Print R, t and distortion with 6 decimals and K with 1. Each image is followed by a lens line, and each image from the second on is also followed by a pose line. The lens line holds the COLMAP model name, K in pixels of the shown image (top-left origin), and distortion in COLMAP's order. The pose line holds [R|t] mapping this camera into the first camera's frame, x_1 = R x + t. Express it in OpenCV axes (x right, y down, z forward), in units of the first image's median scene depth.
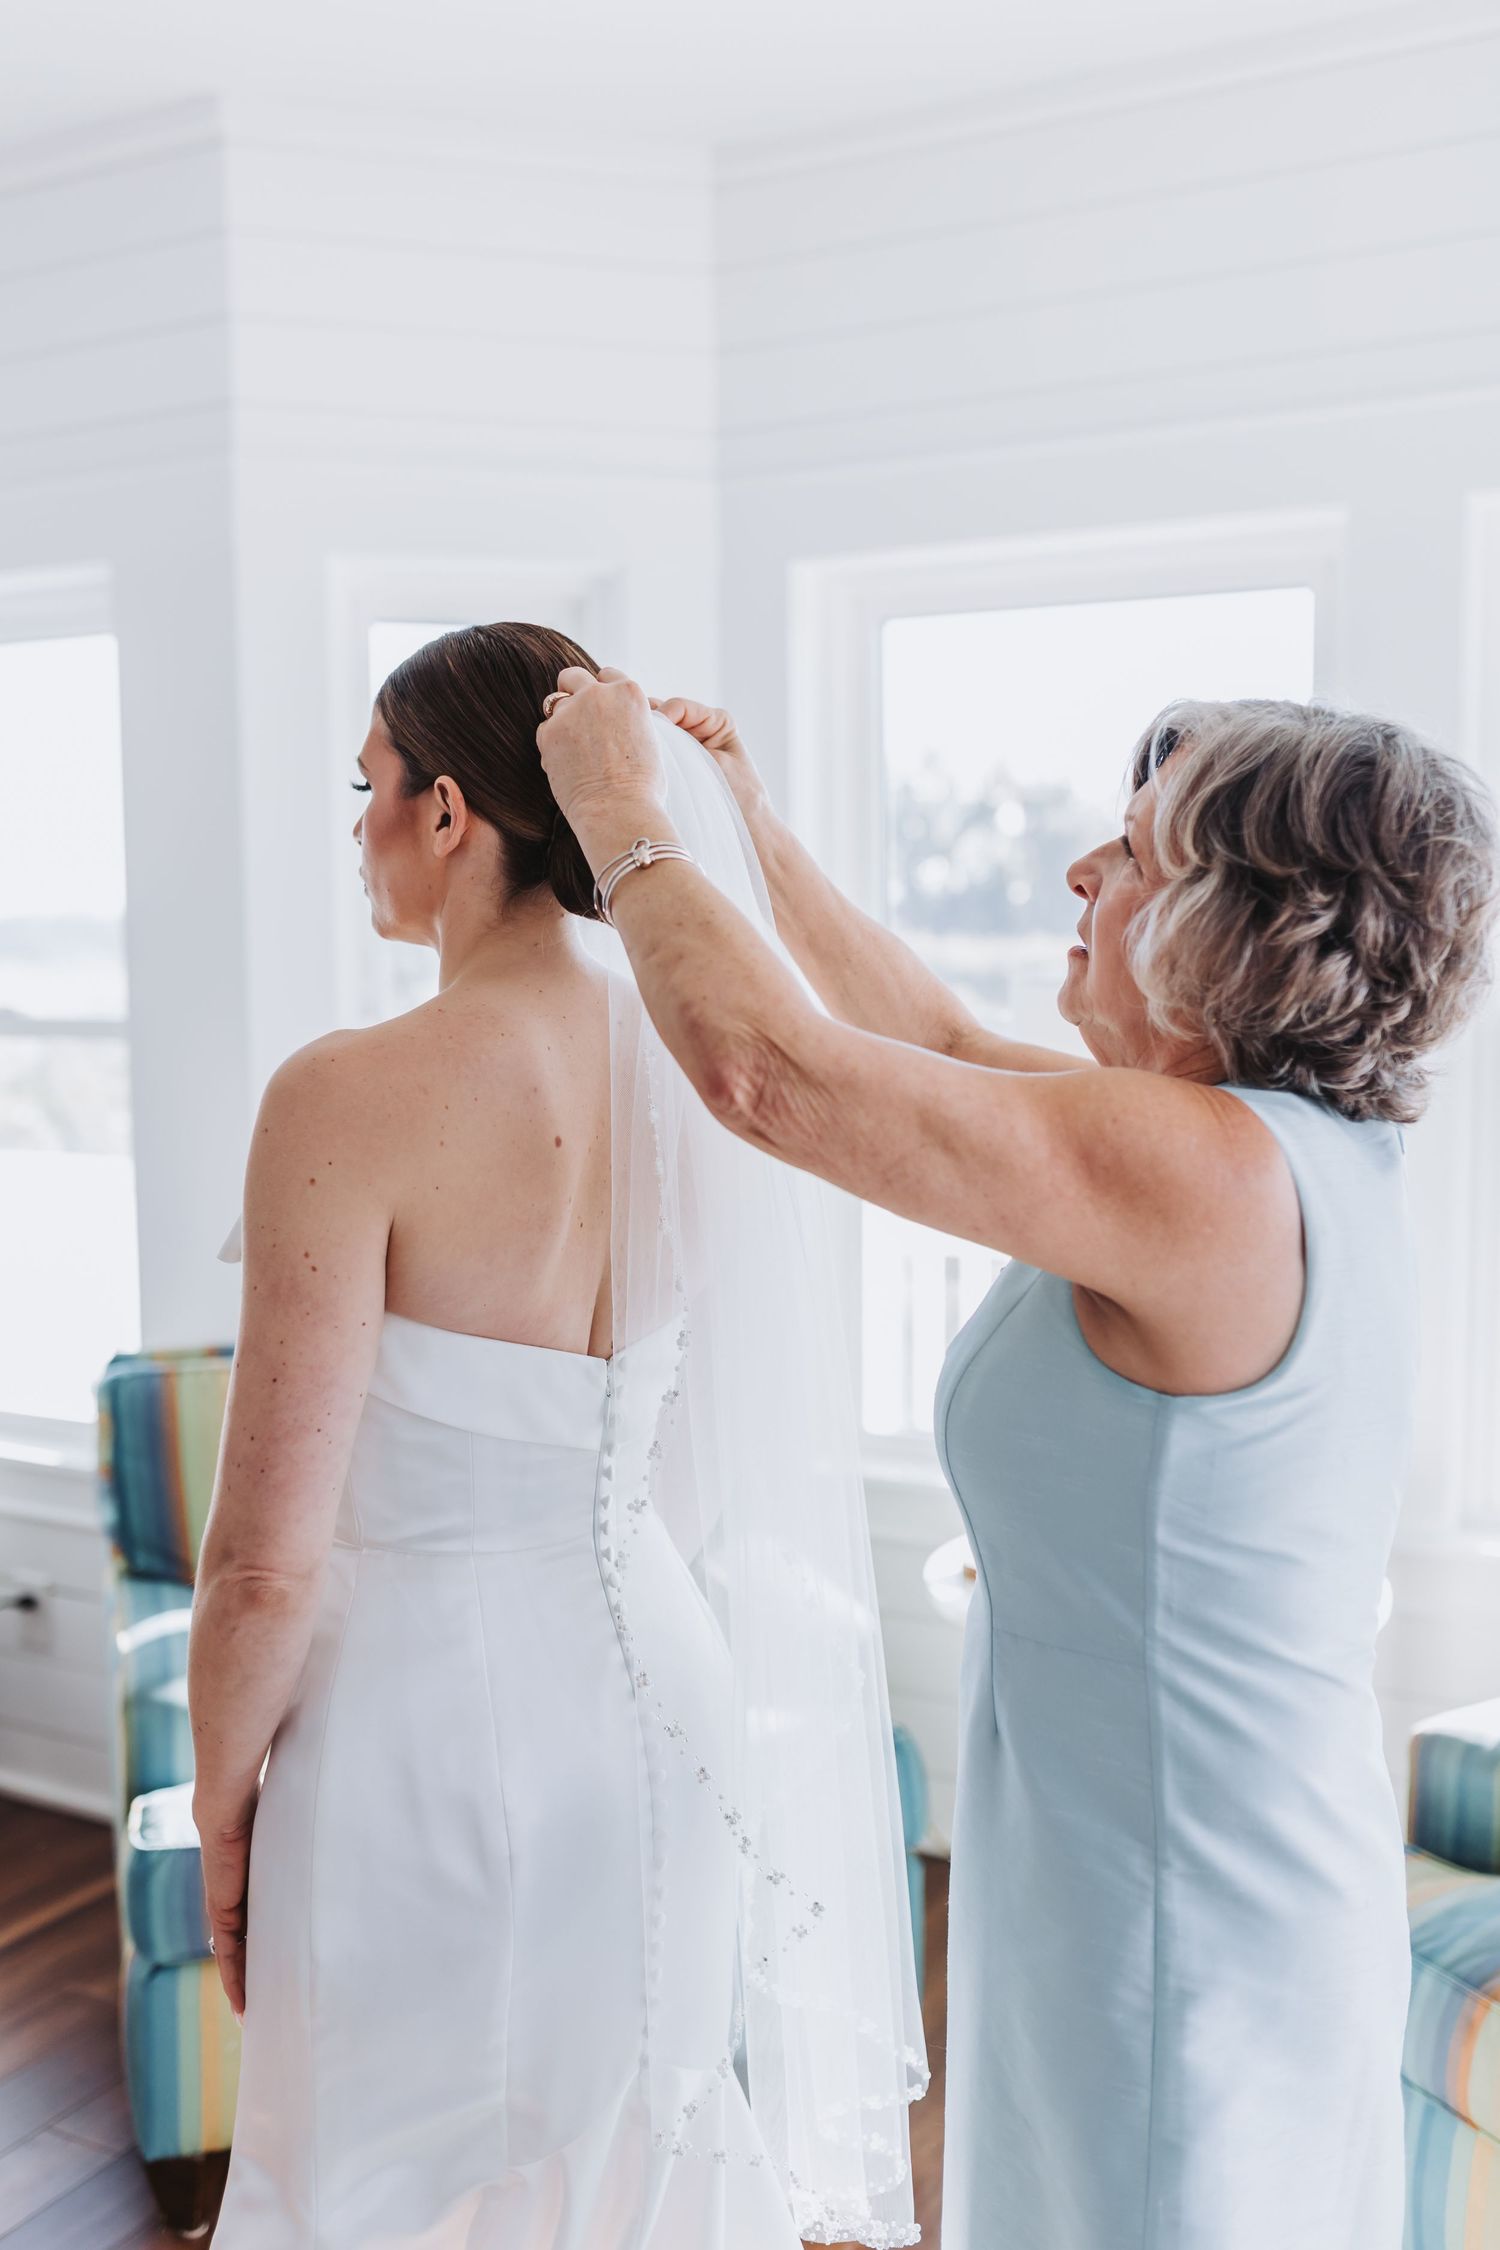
lens RADIAL K [[2261.5, 0, 735.6], [0, 2261.5, 1116.8], [0, 0, 1]] dist [0.023563, 0.000000]
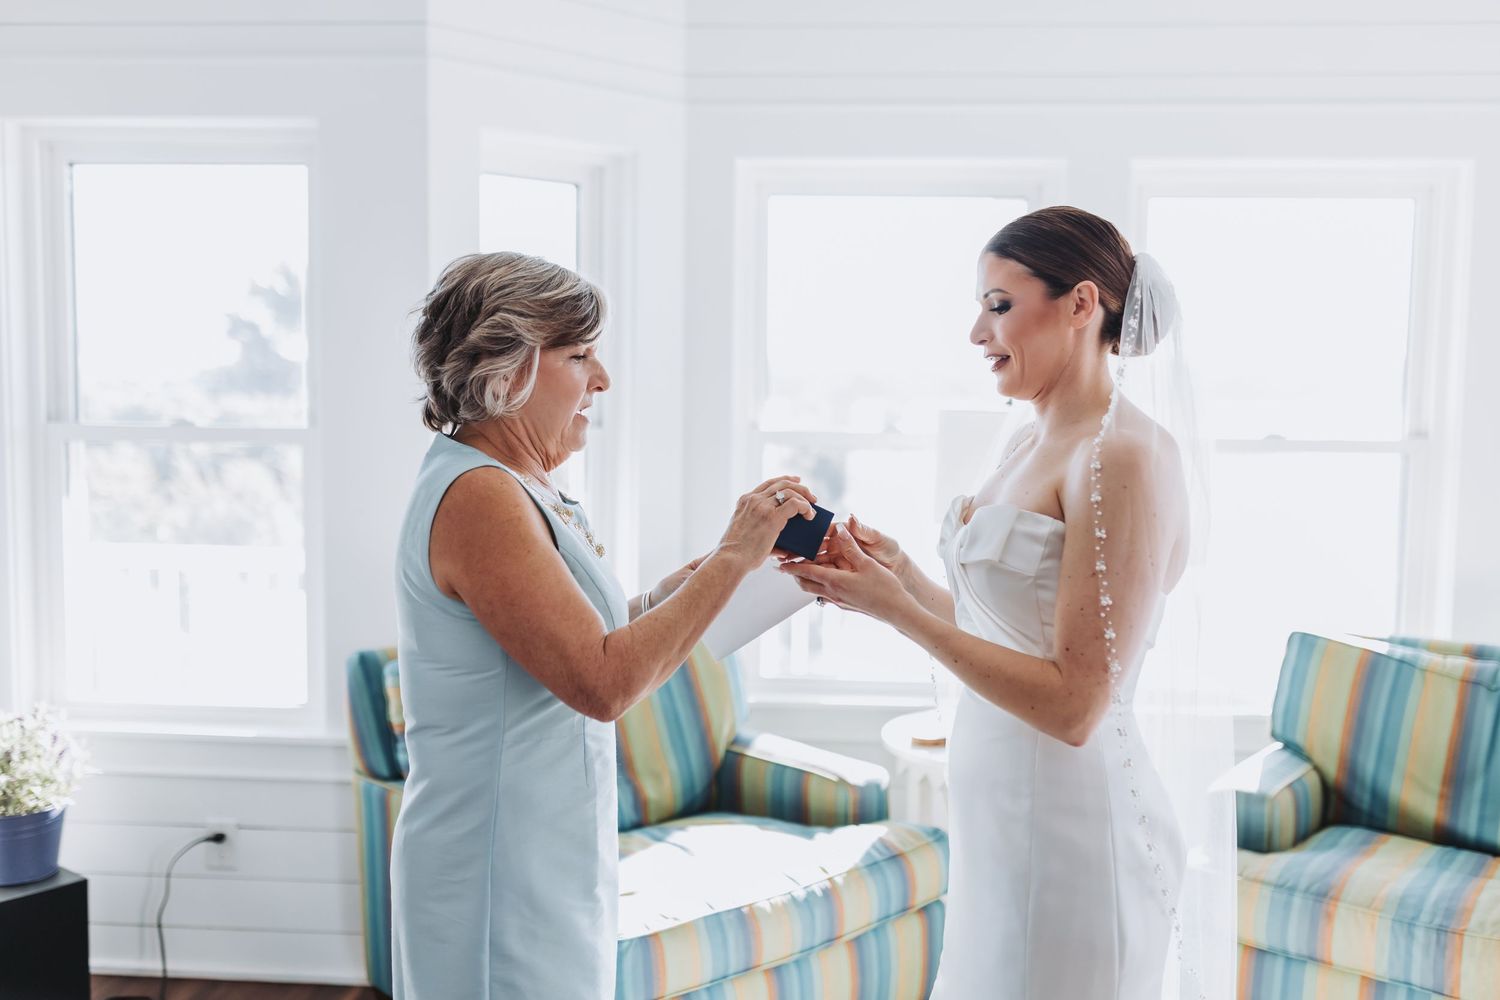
lens RADIAL K [[1507.7, 0, 738.8], [0, 1507.7, 502.9], [0, 0, 1]] dist [0.023563, 0.000000]
pose [[0.897677, -0.017175, 0.440319, -0.484033], [0.018707, 0.999825, 0.000862, 0.009725], [-0.440257, 0.007463, 0.897841, 0.000333]]
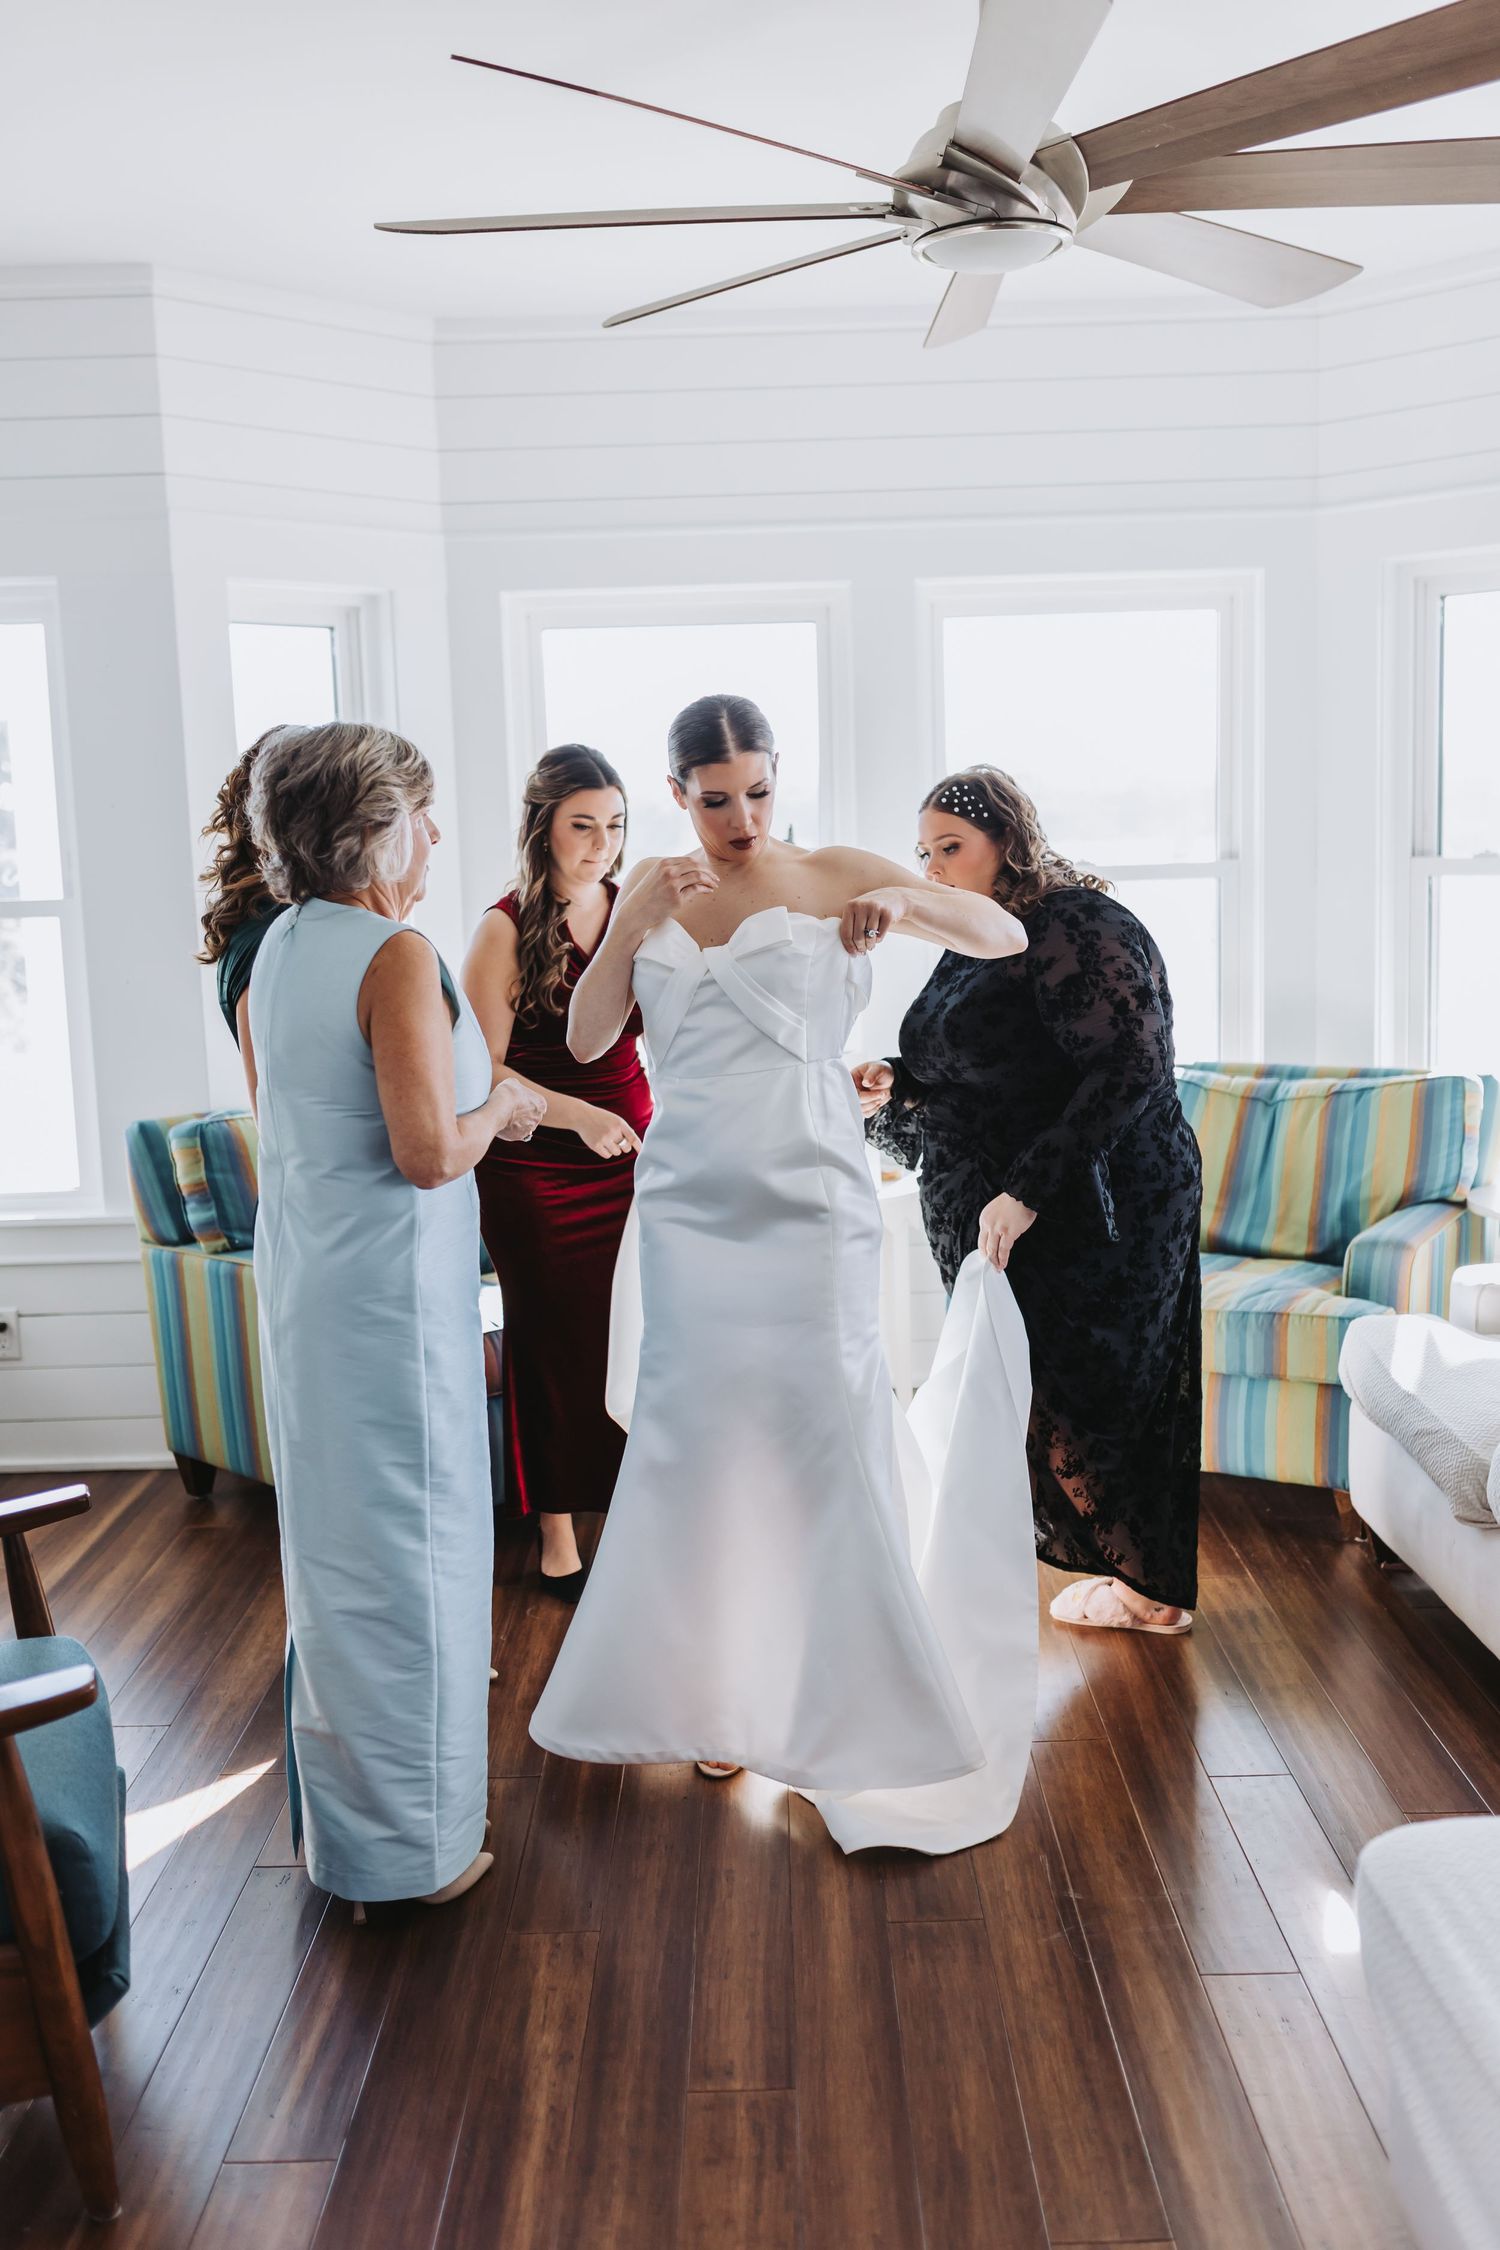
lens RADIAL K [[2261.5, 0, 750.0], [0, 2261.5, 1138.3], [0, 0, 1]] dist [0.023563, 0.000000]
pose [[0.863062, -0.088973, 0.497201, -0.662273], [0.066214, 0.995798, 0.063258, 0.047235], [-0.500740, -0.021674, 0.865326, -0.471939]]
